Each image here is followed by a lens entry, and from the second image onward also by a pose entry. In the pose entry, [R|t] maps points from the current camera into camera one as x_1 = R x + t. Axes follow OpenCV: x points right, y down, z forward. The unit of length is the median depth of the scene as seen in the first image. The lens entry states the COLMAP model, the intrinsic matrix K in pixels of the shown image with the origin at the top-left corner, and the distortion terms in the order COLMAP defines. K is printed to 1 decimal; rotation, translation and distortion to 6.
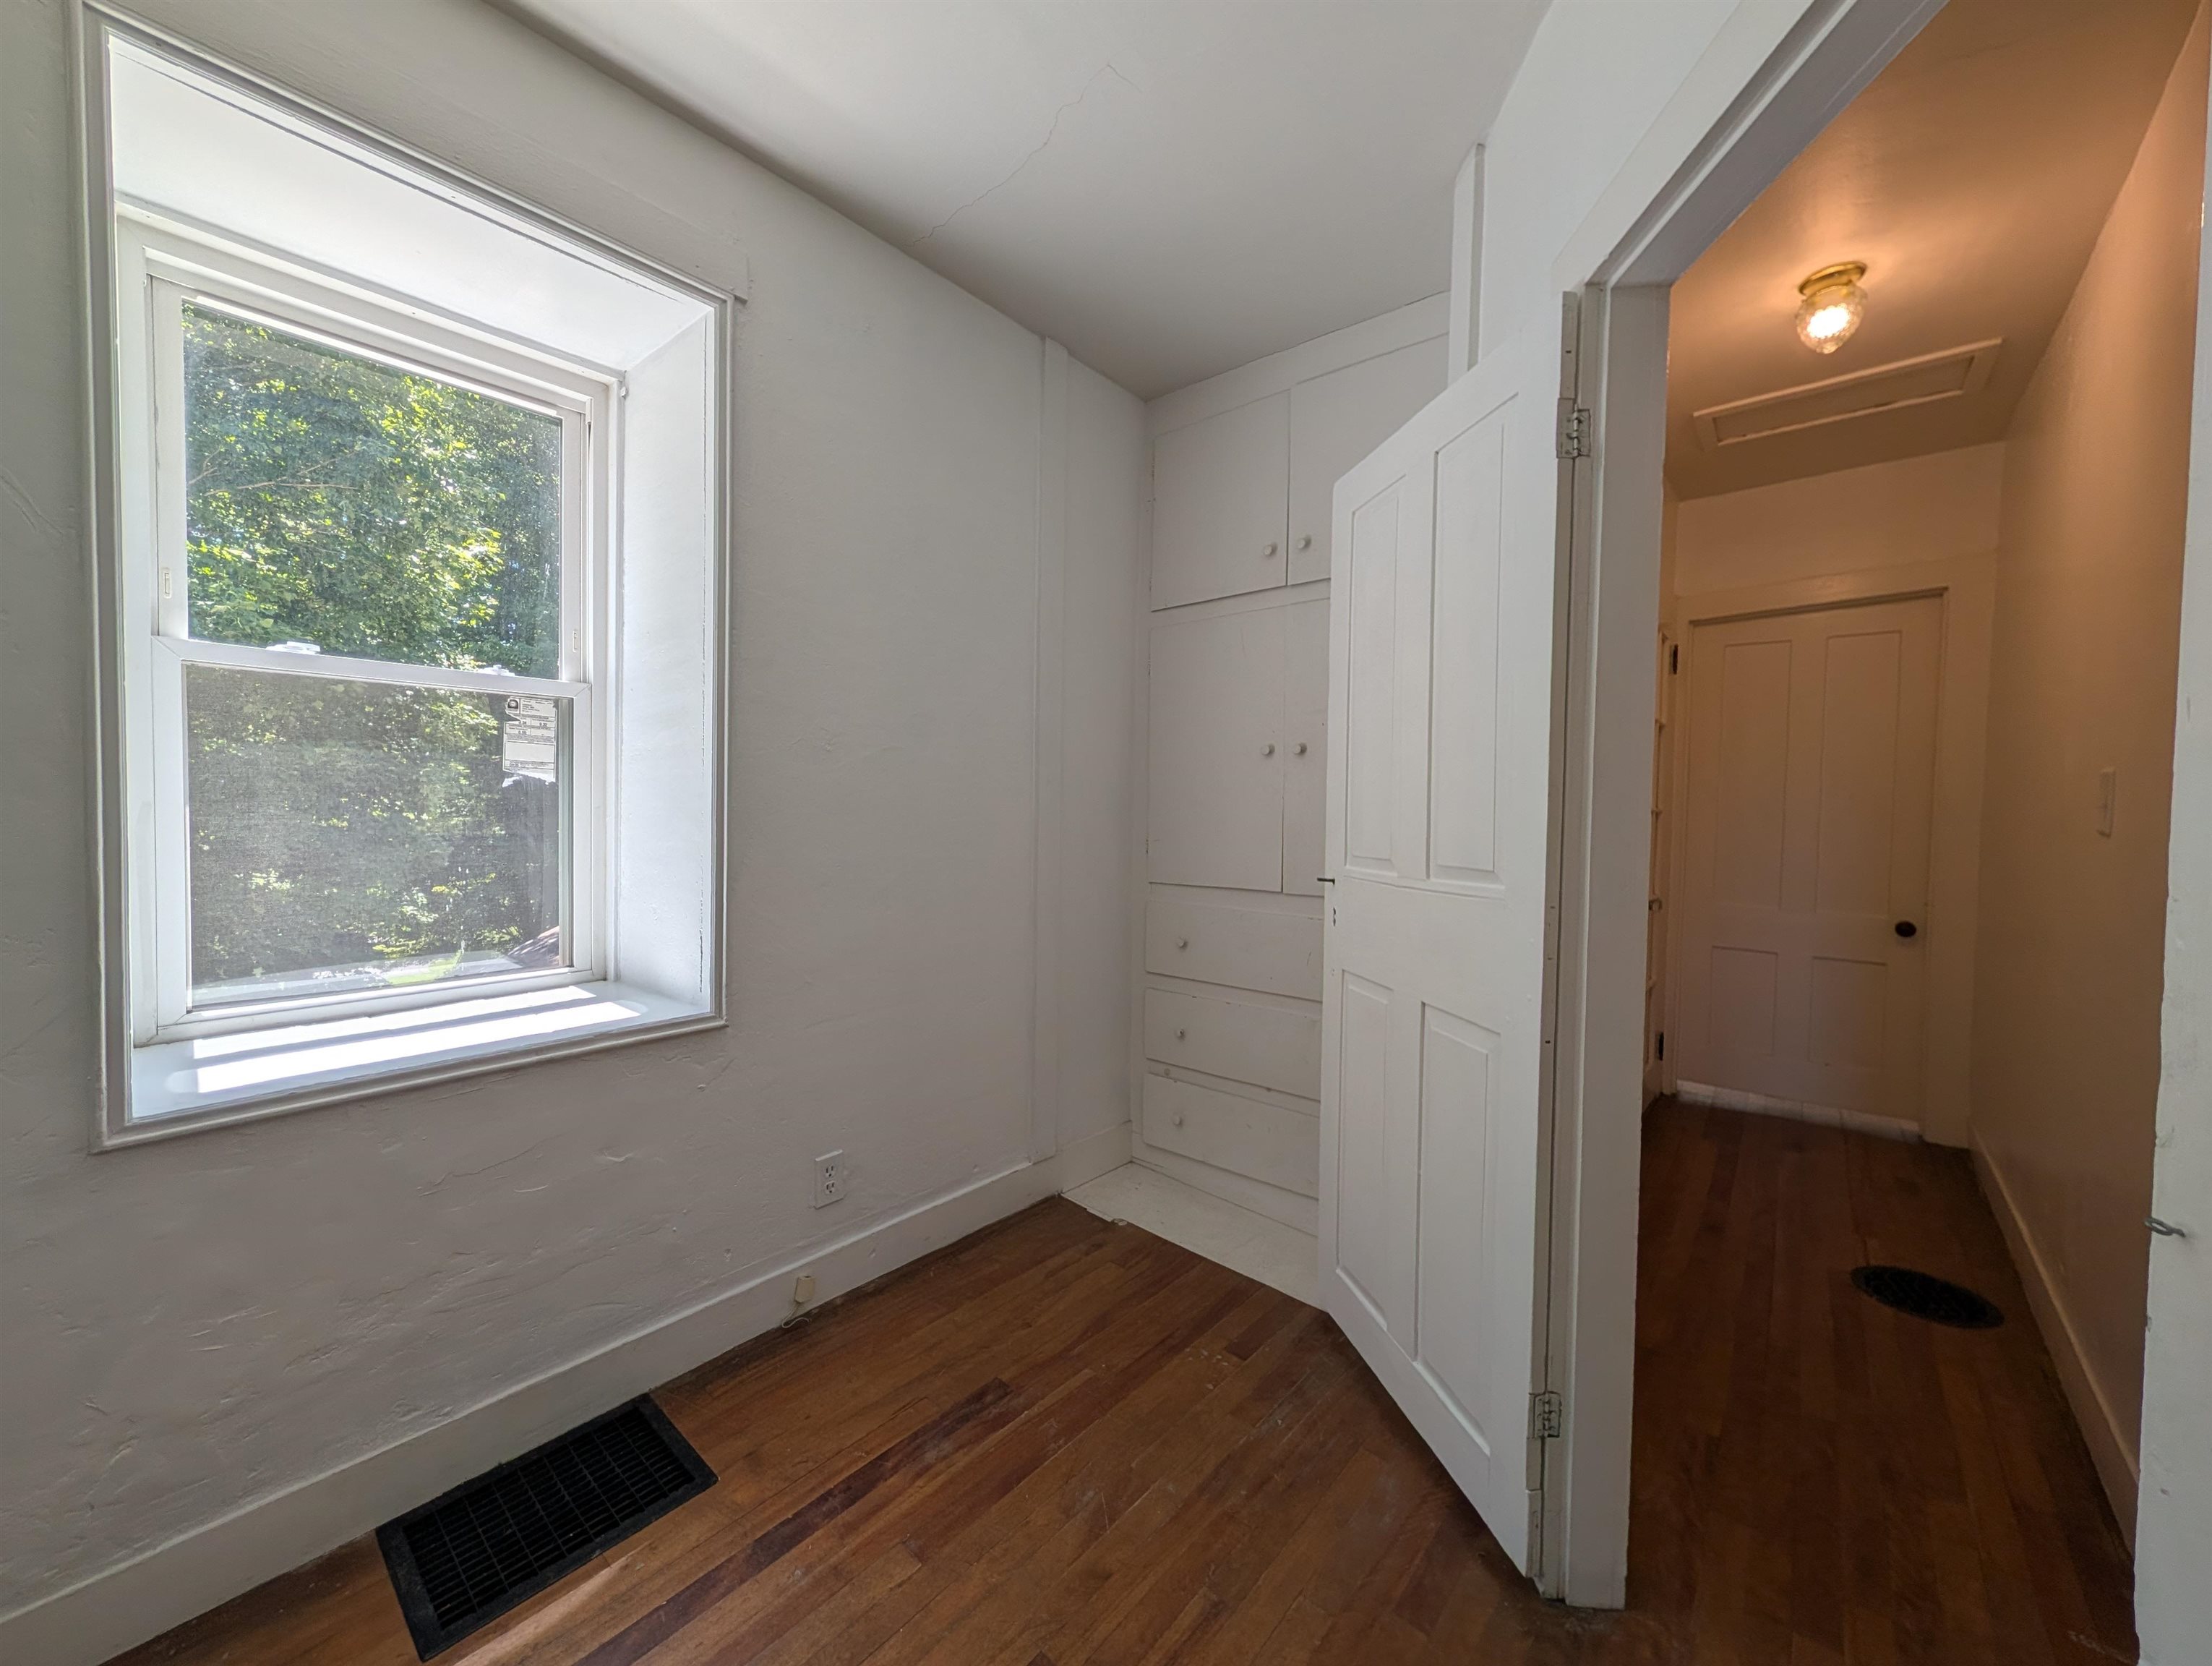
lens RADIAL K [[861.3, 0, 1101.6], [0, 861.3, 835.0], [0, 0, 1]] dist [0.001577, -0.000123]
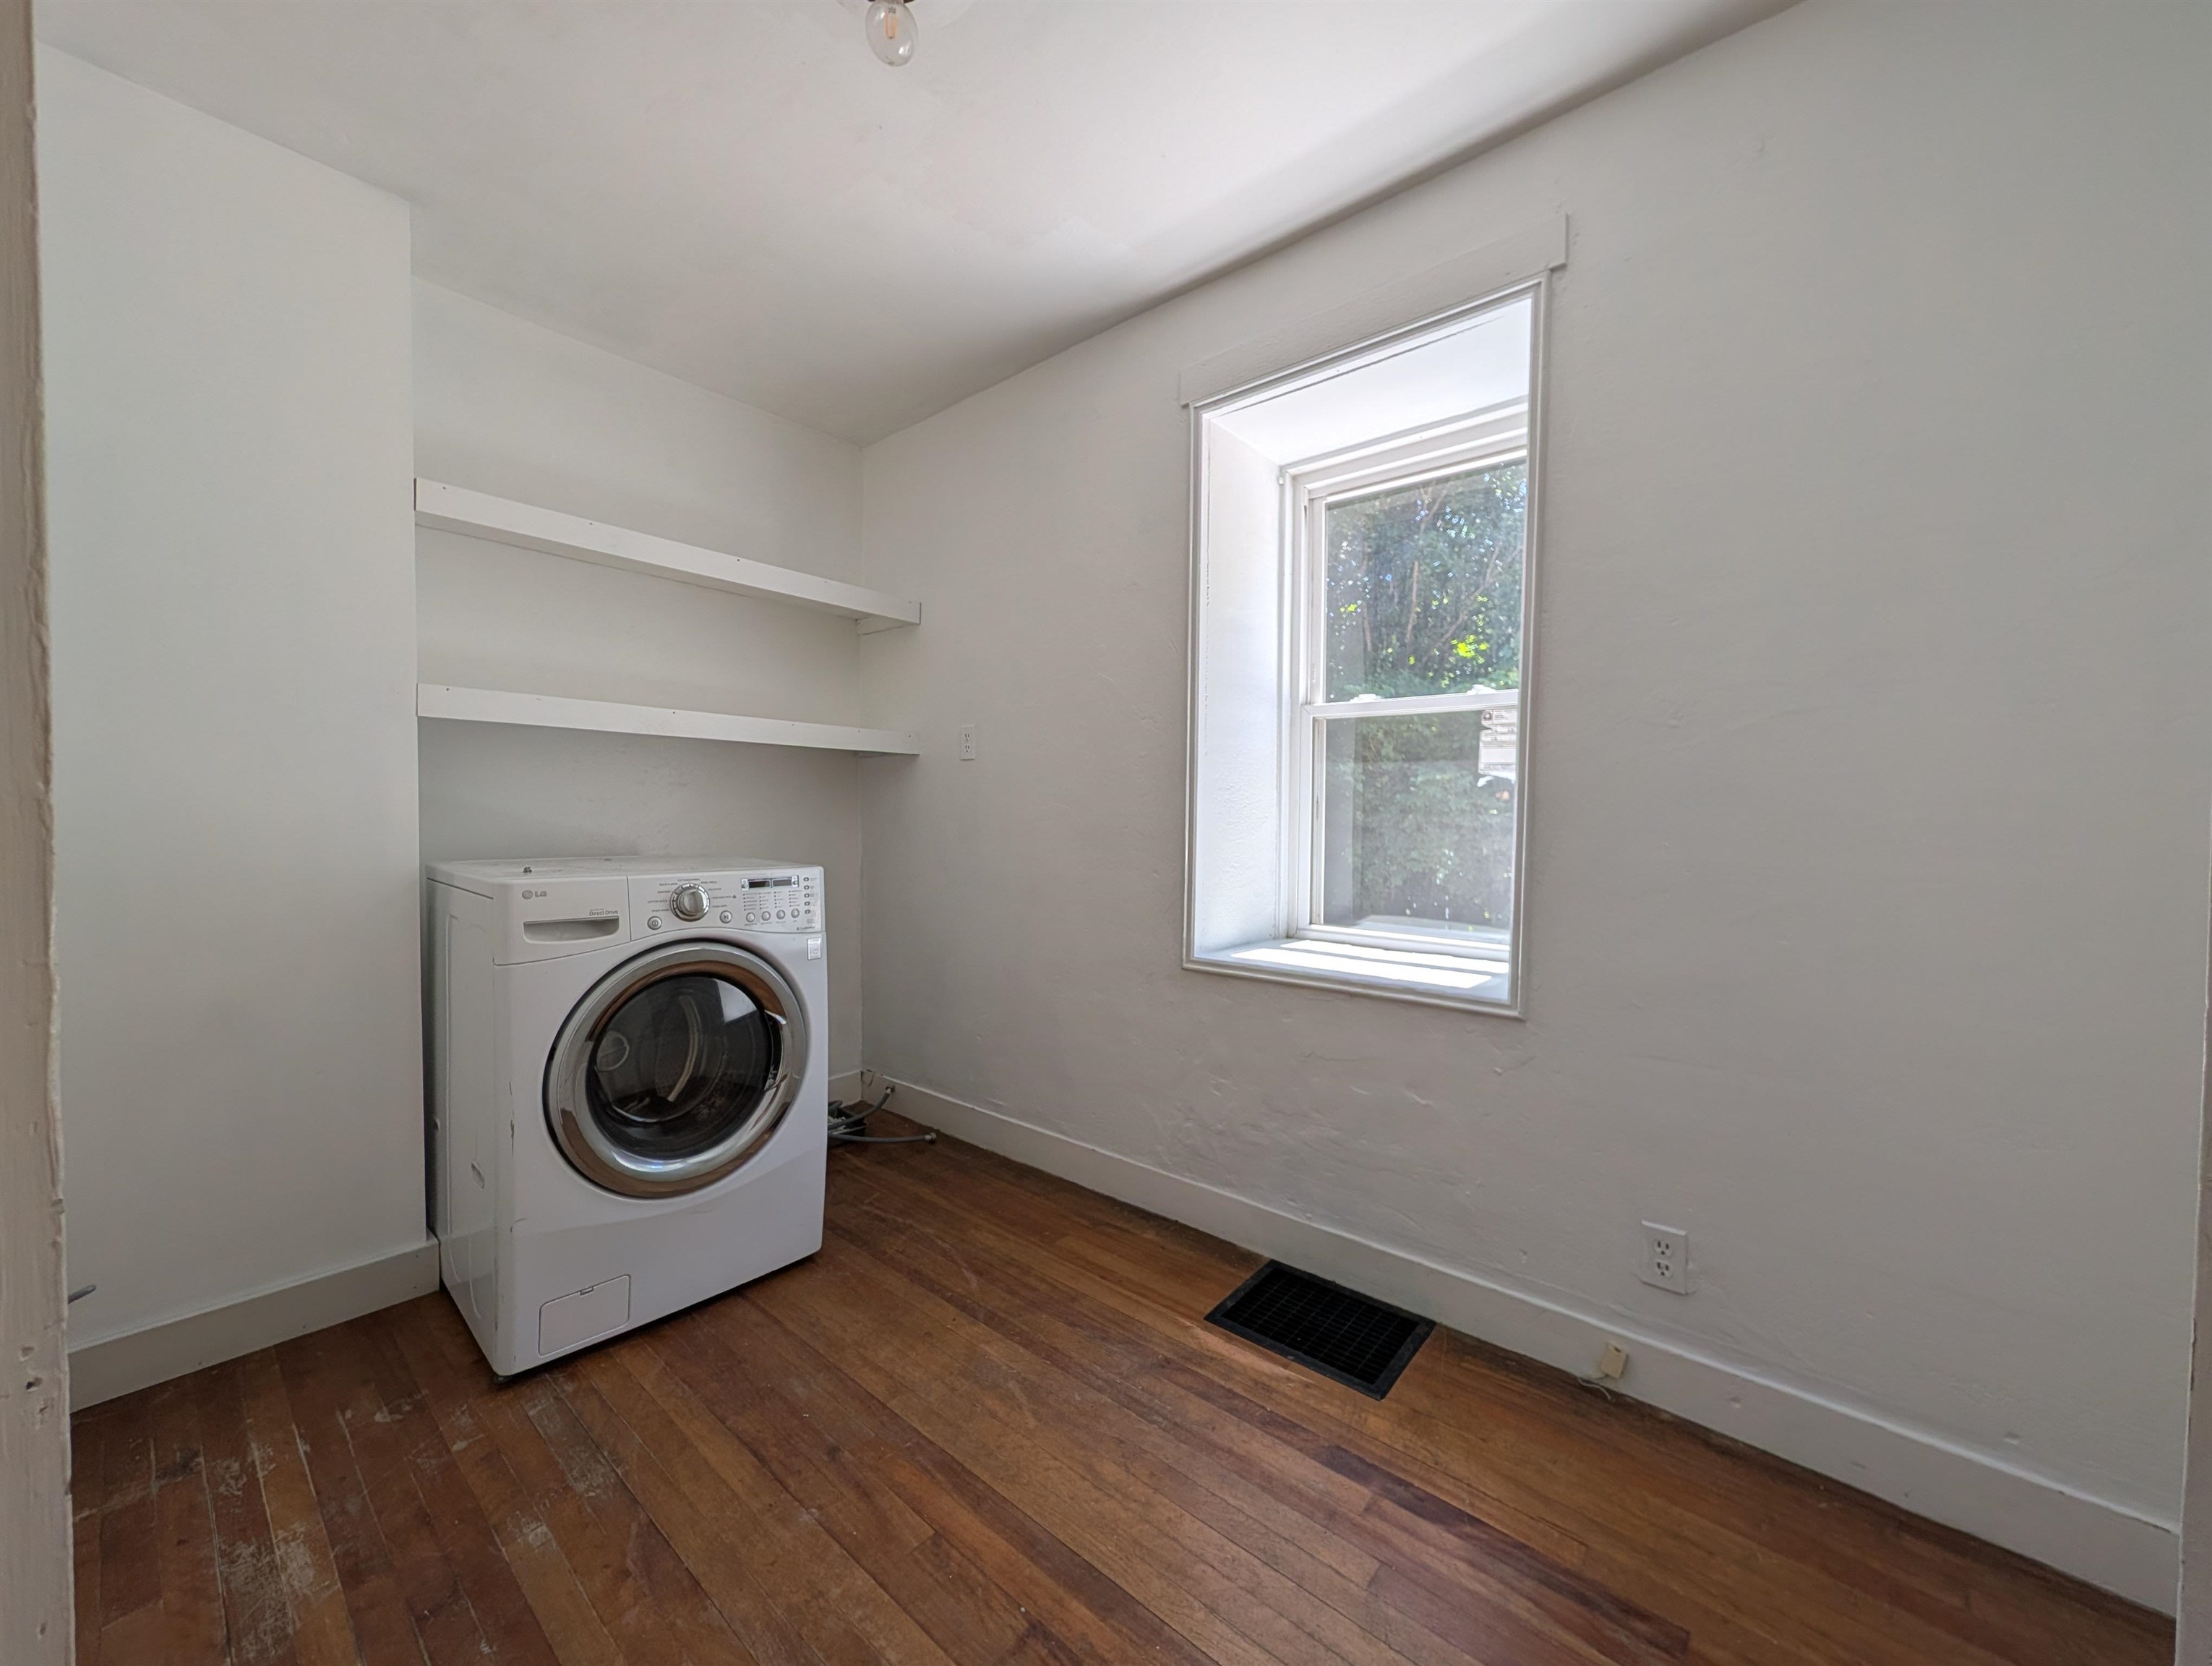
lens RADIAL K [[861.3, 0, 1101.6], [0, 861.3, 835.0], [0, 0, 1]] dist [0.001577, -0.000123]
pose [[-0.013190, 0.019717, -0.999719, 0.615641], [-0.047713, 0.998654, 0.020325, 0.015919], [0.998774, 0.047968, -0.012231, 0.583981]]
